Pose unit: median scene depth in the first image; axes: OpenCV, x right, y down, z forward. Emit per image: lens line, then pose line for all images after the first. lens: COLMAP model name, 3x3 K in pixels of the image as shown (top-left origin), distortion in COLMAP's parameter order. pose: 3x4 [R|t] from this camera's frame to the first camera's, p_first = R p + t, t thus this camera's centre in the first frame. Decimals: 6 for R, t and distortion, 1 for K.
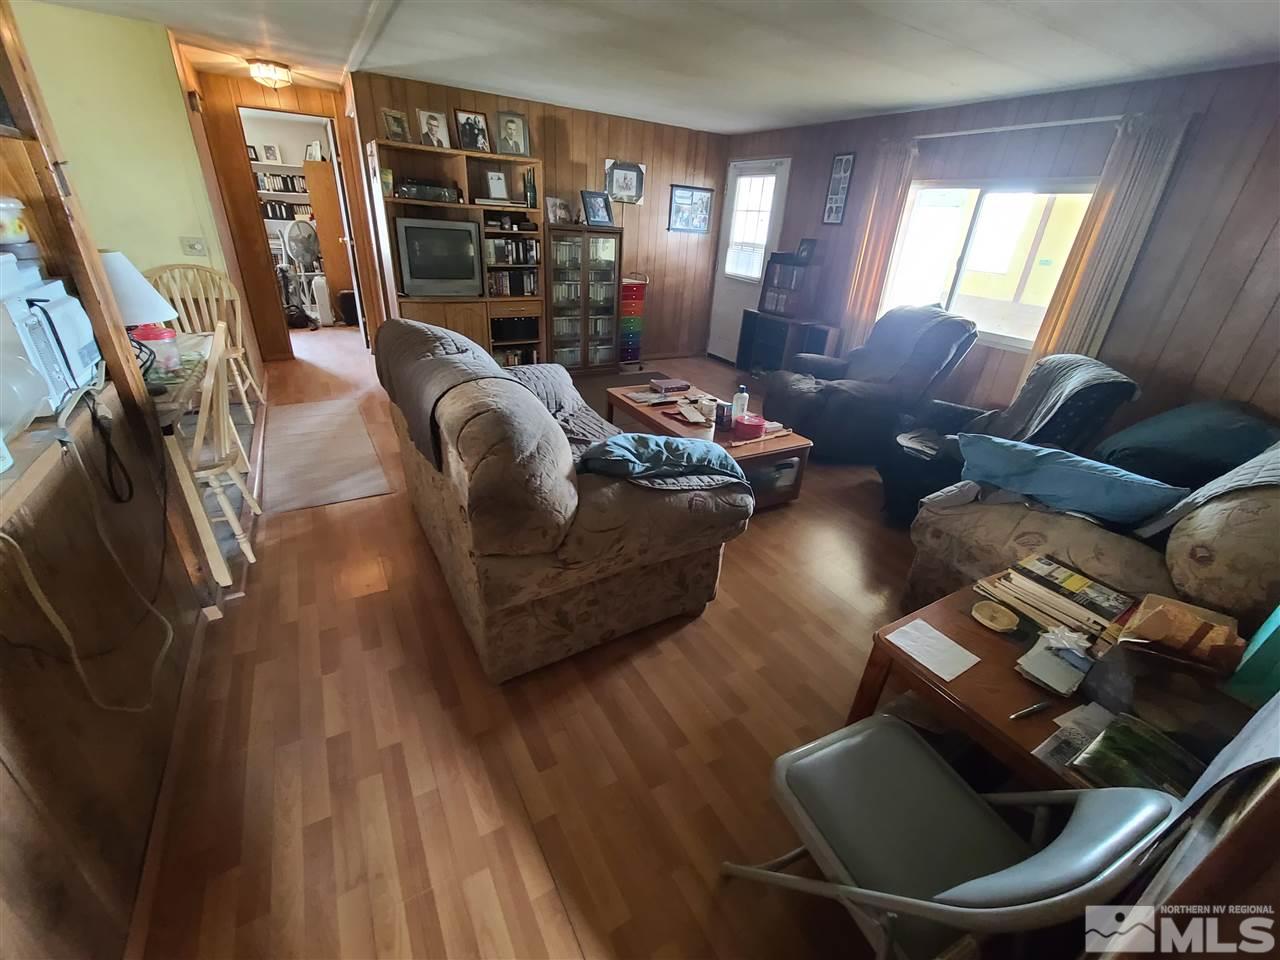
lens RADIAL K [[524.5, 0, 641.2], [0, 524.5, 483.4], [0, 0, 1]] dist [-0.001183, -0.000057]
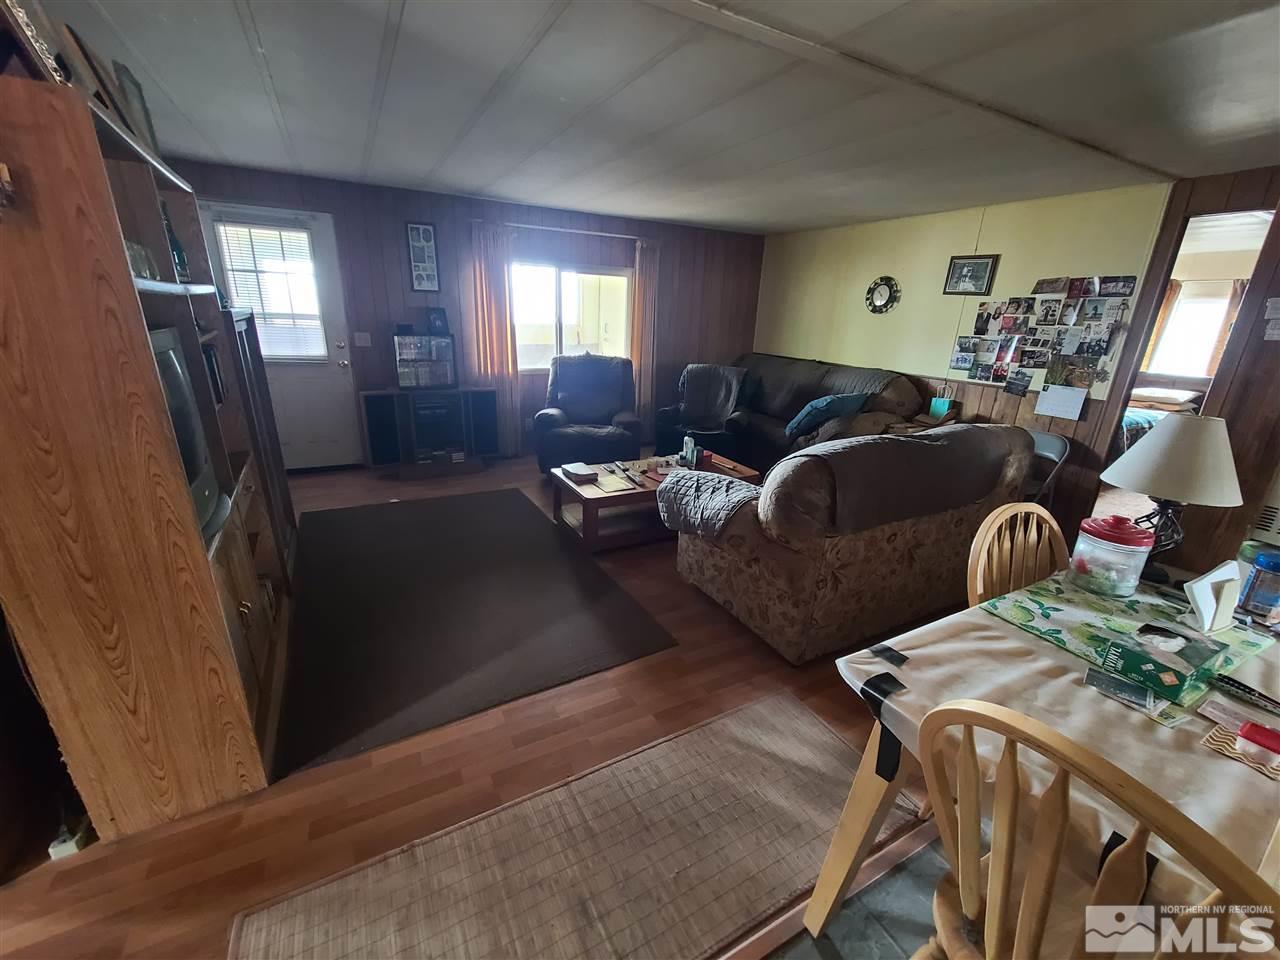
lens RADIAL K [[524.5, 0, 636.1], [0, 524.5, 482.2], [0, 0, 1]] dist [-0.001183, -0.000057]
pose [[0.043810, -0.373448, 0.926616, -0.663849], [0.413794, 0.850990, 0.323405, -0.350486], [-0.909316, 0.369260, 0.191812, 0.596093]]
